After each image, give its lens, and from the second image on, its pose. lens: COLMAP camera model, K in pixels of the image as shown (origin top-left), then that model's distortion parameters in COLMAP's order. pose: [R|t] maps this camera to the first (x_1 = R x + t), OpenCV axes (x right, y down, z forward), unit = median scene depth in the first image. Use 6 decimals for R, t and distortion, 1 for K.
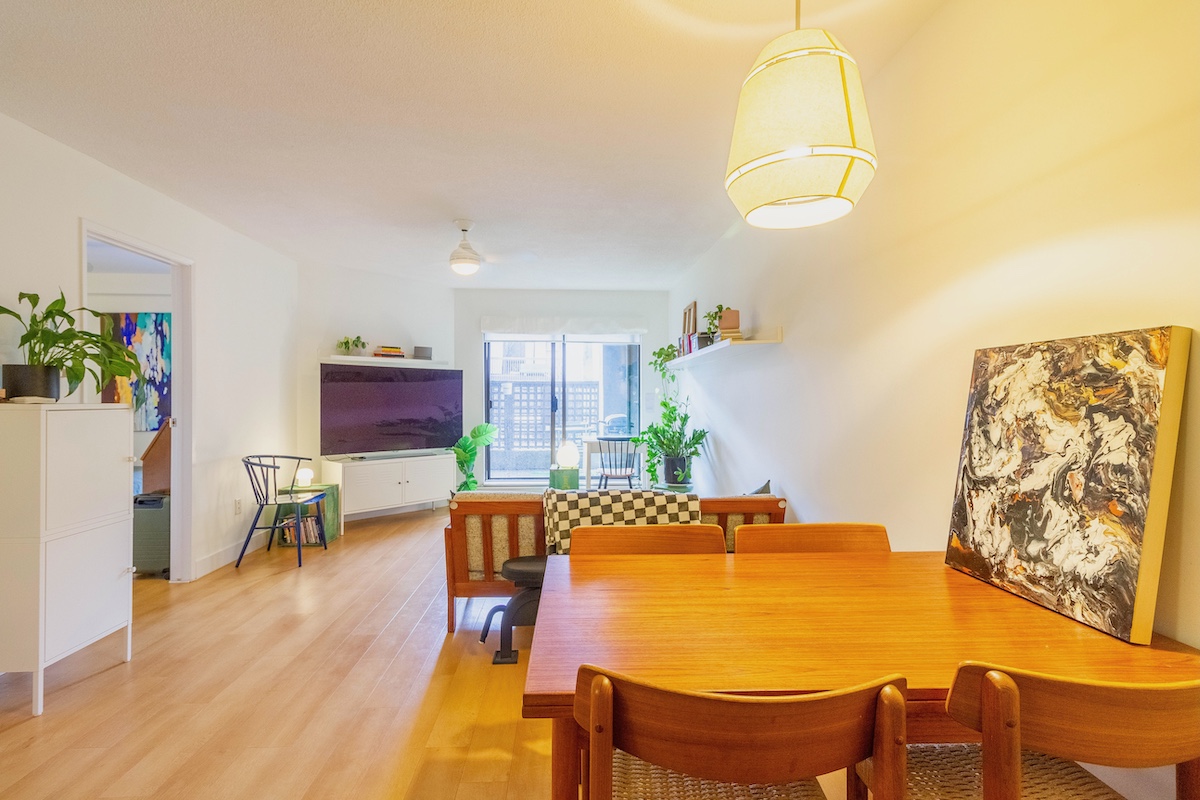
lens RADIAL K [[555.4, 0, 600.0], [0, 555.4, 400.0], [0, 0, 1]] dist [0.002183, -0.000355]
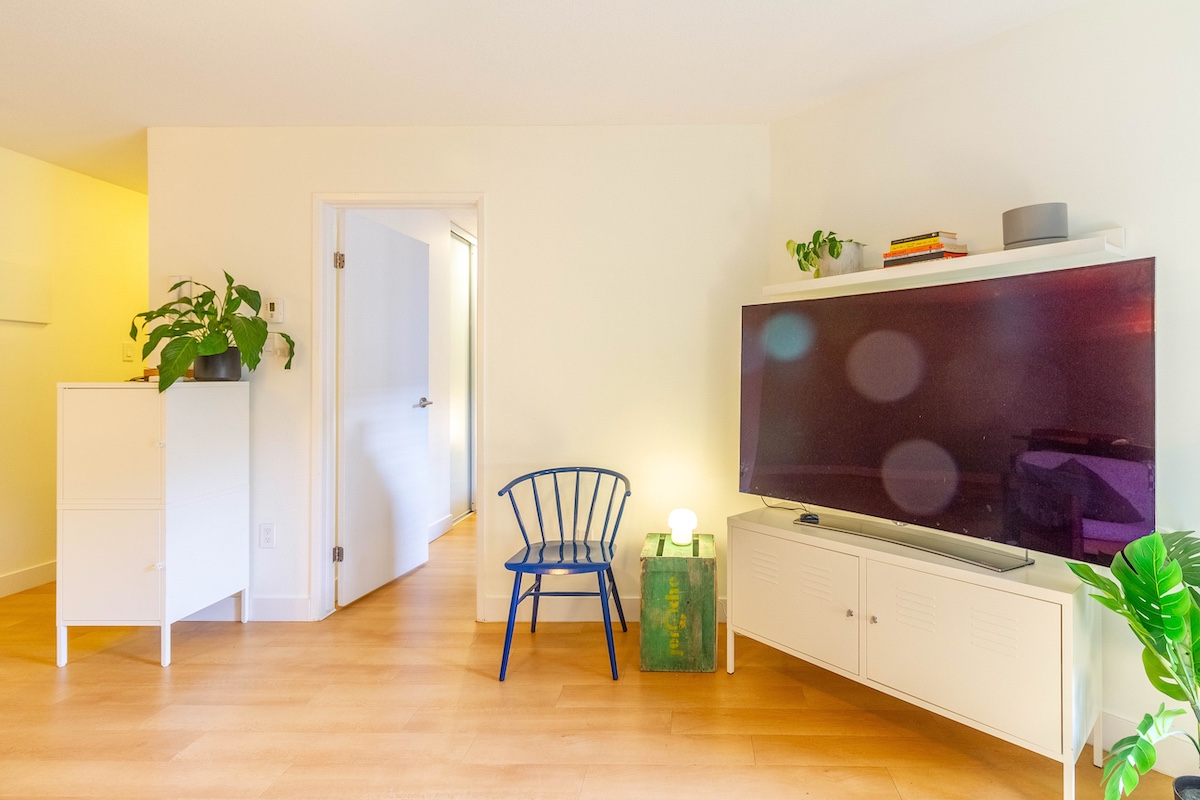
lens RADIAL K [[585.2, 0, 681.7], [0, 585.2, 371.0], [0, 0, 1]] dist [0.002070, 0.000621]
pose [[-0.072019, -0.013624, -0.997310, 0.026041], [-0.002089, 0.999907, -0.013509, -0.001092], [0.997401, 0.001111, -0.072041, 1.010636]]
